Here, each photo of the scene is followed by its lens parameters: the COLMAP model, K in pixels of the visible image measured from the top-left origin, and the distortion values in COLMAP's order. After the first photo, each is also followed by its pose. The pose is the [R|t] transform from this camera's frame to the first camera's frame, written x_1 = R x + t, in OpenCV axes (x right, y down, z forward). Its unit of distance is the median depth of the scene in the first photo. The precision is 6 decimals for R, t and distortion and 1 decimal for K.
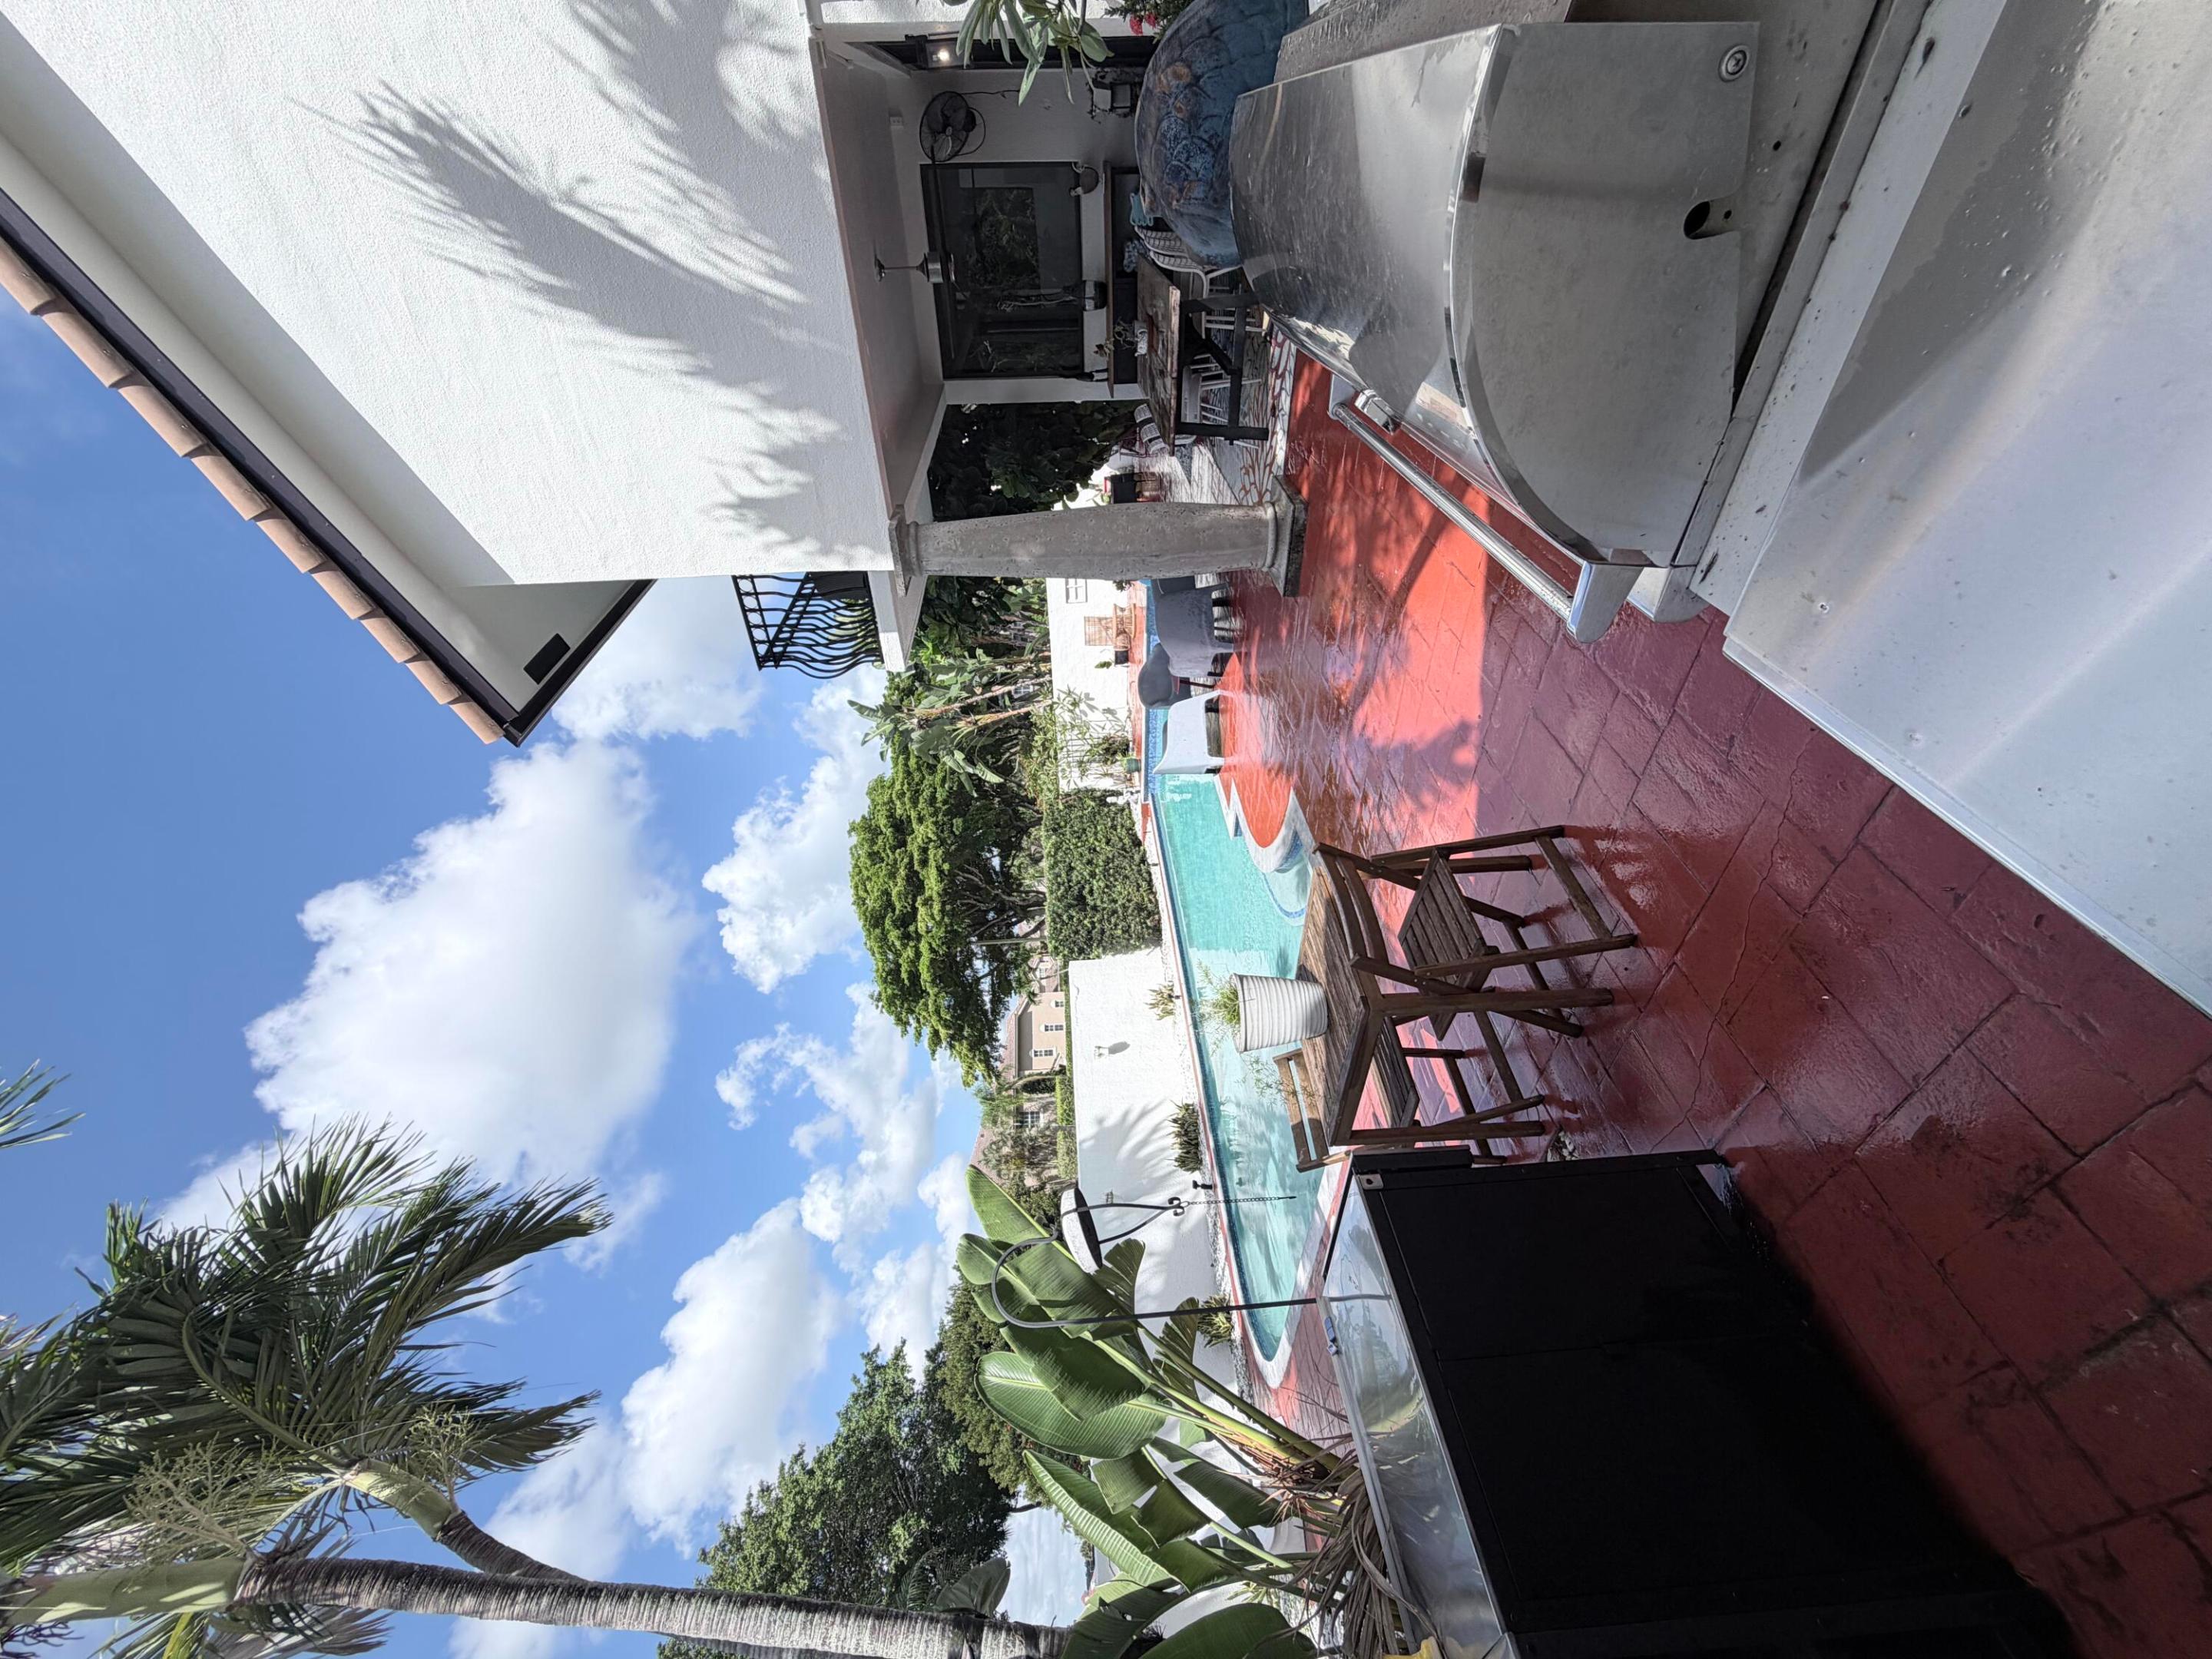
lens RADIAL K [[882.4, 0, 1102.0], [0, 882.4, 834.2], [0, 0, 1]] dist [0.000720, -0.000119]
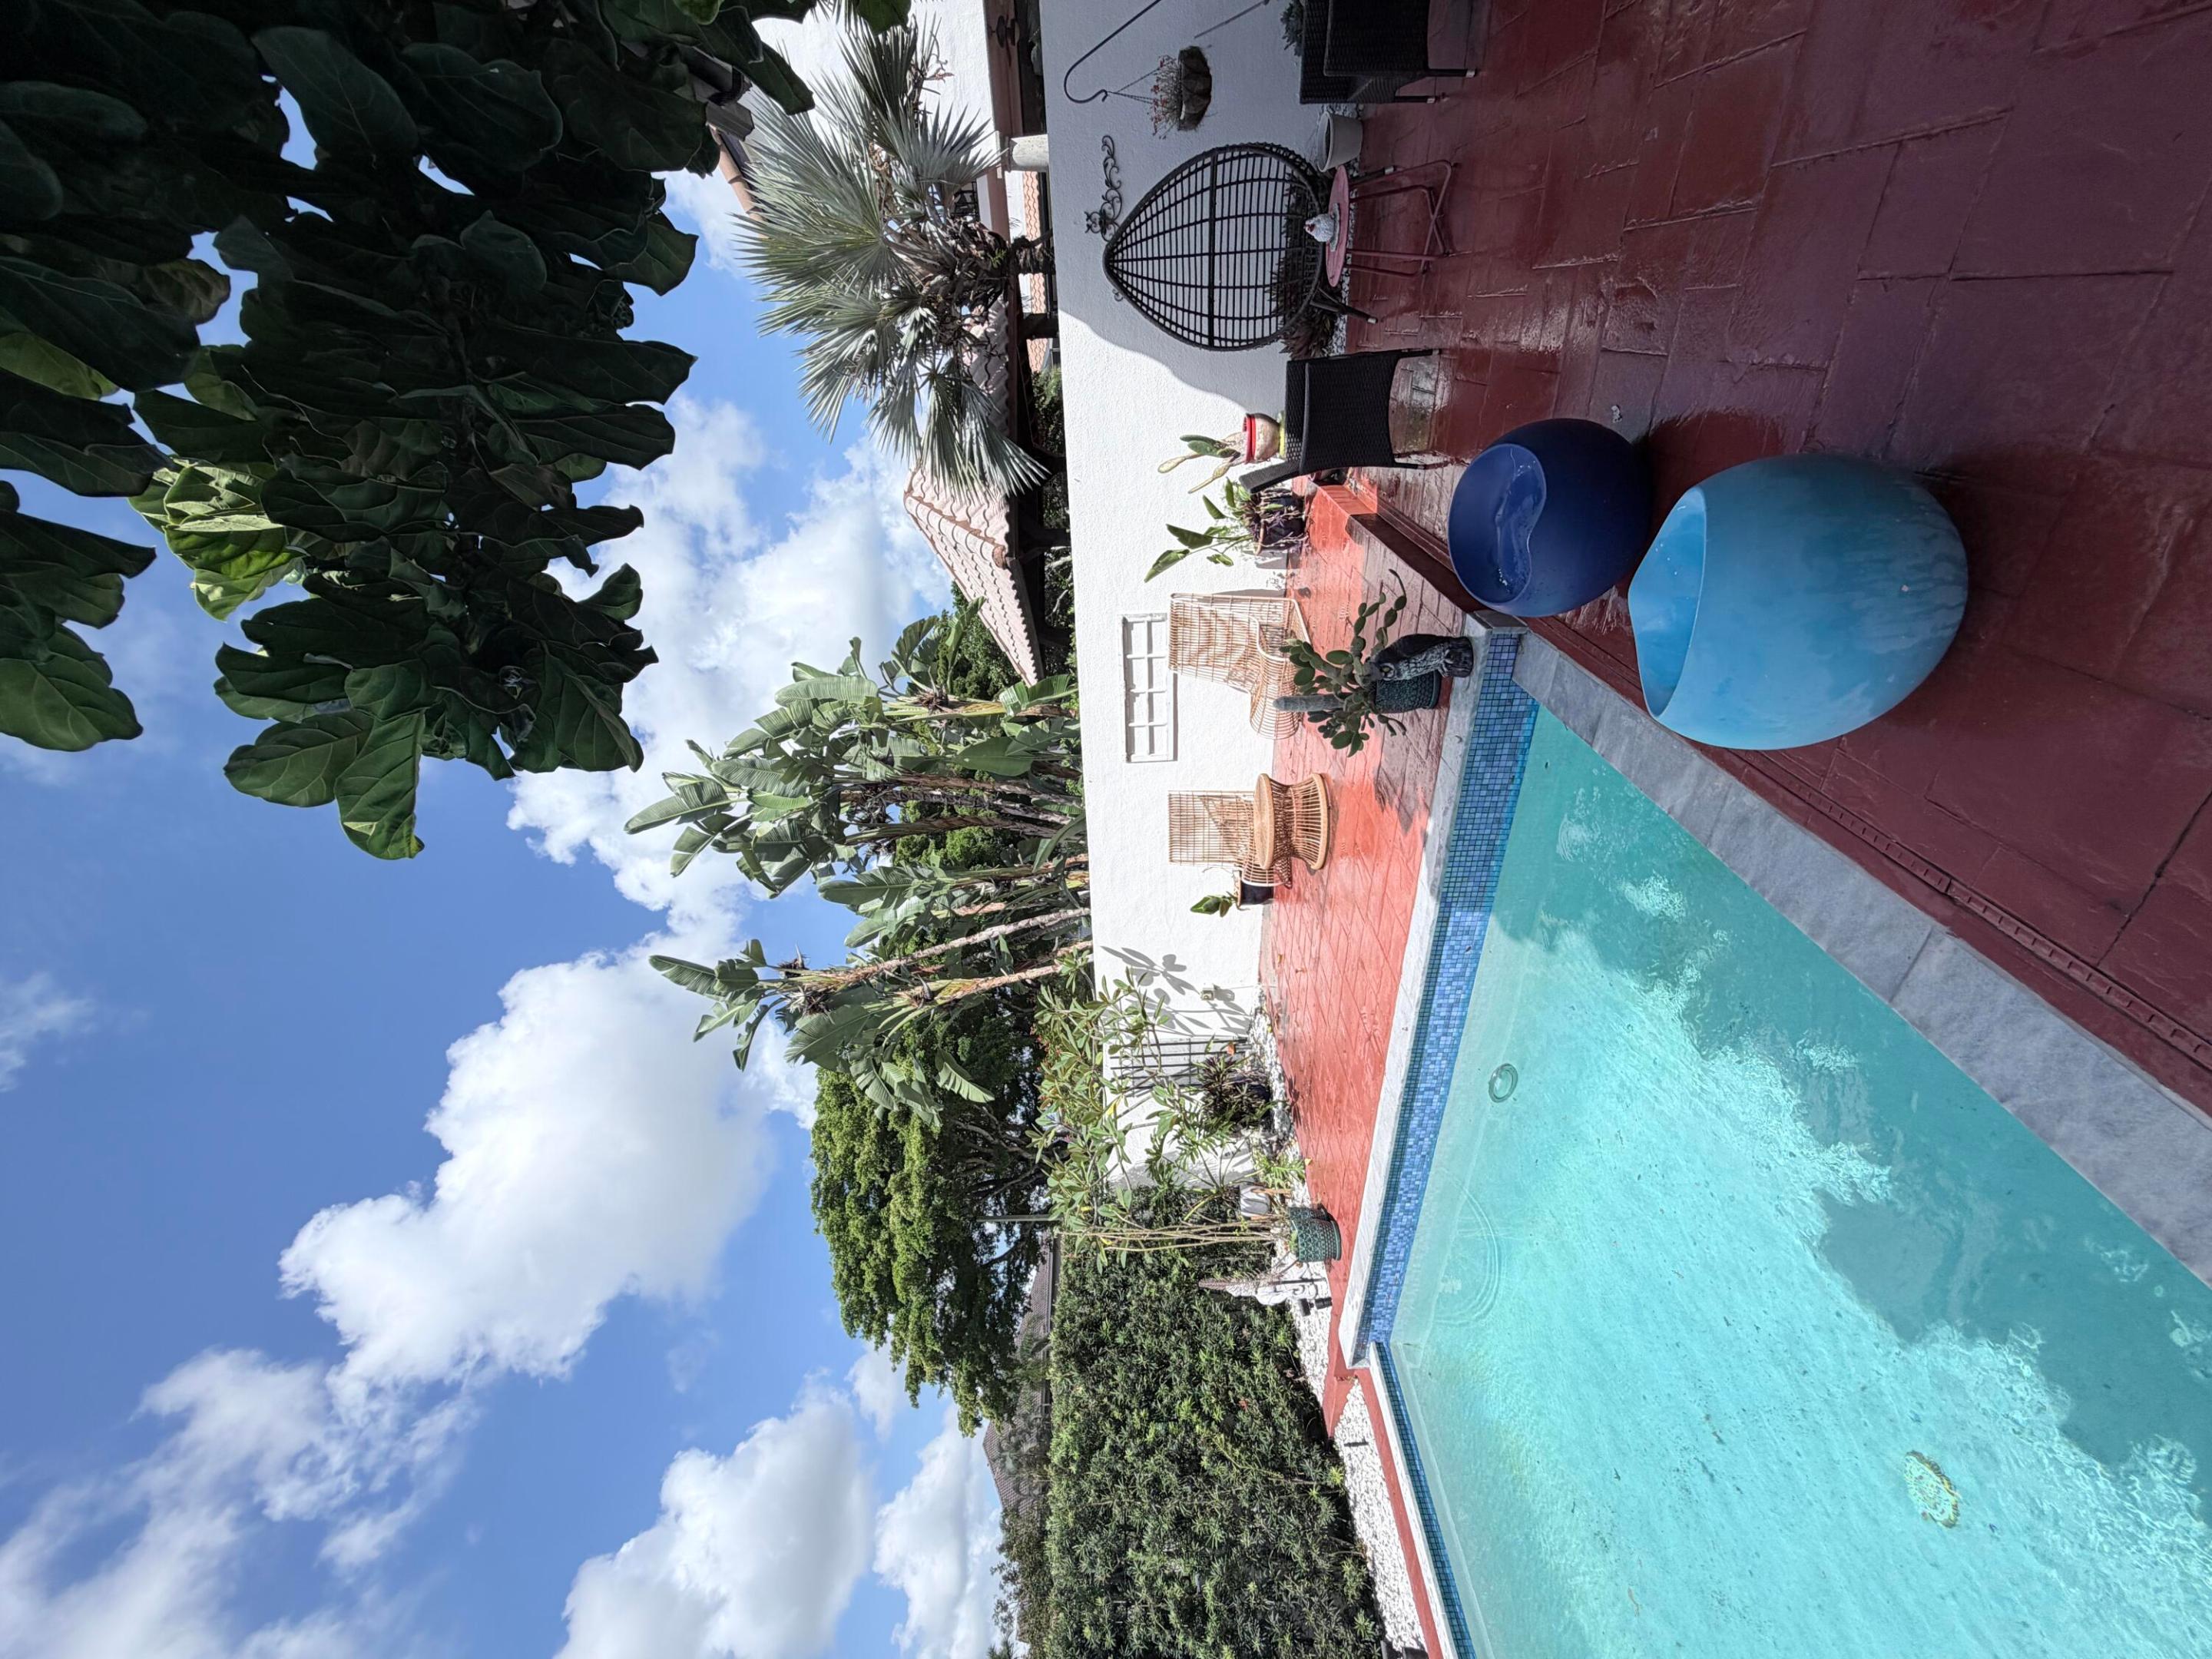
lens RADIAL K [[882.4, 0, 1097.7], [0, 882.4, 829.5], [0, 0, 1]] dist [0.000720, -0.000119]
pose [[0.997628, 0.014244, -0.067346, -0.027333], [-0.023829, 0.989329, -0.143734, -0.182110], [0.064580, 0.144998, 0.987322, 0.633995]]
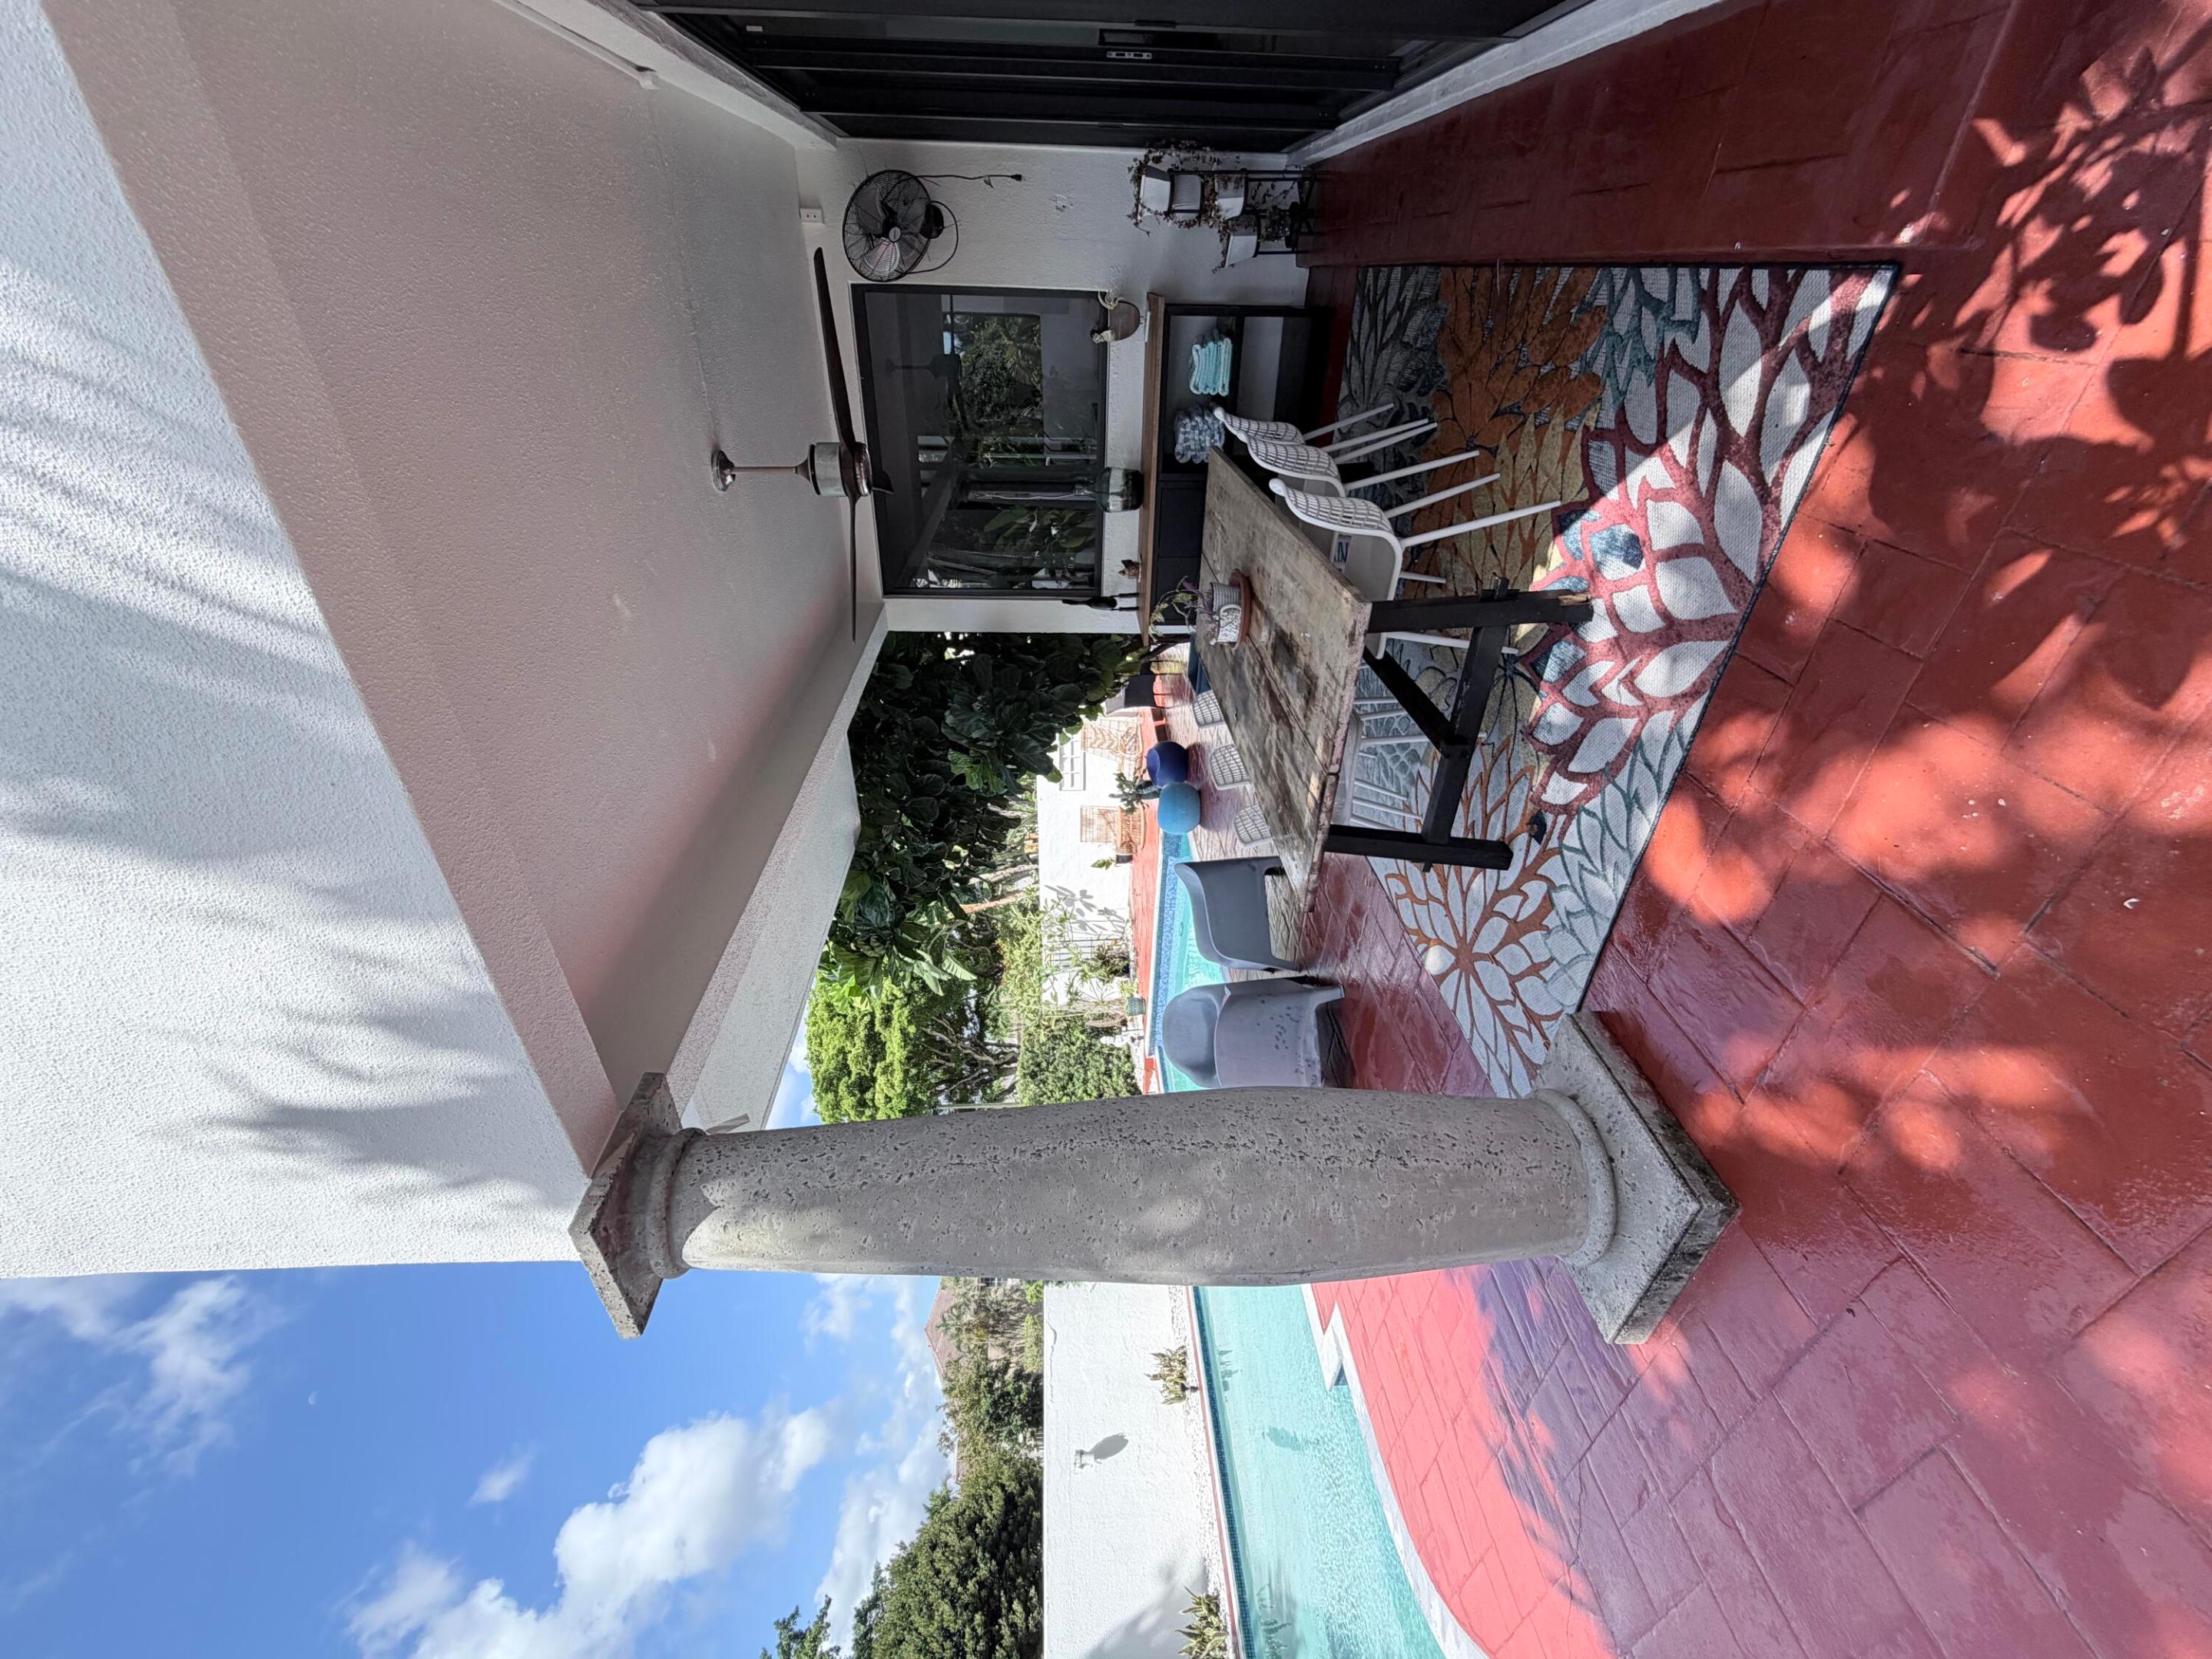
lens RADIAL K [[882.4, 0, 1099.3], [0, 882.4, 831.8], [0, 0, 1]] dist [0.000720, -0.000119]
pose [[0.999273, 0.036504, 0.010991, -0.012098], [-0.035223, 0.994355, -0.100086, -0.152741], [-0.014582, 0.099626, 0.994918, 0.199705]]
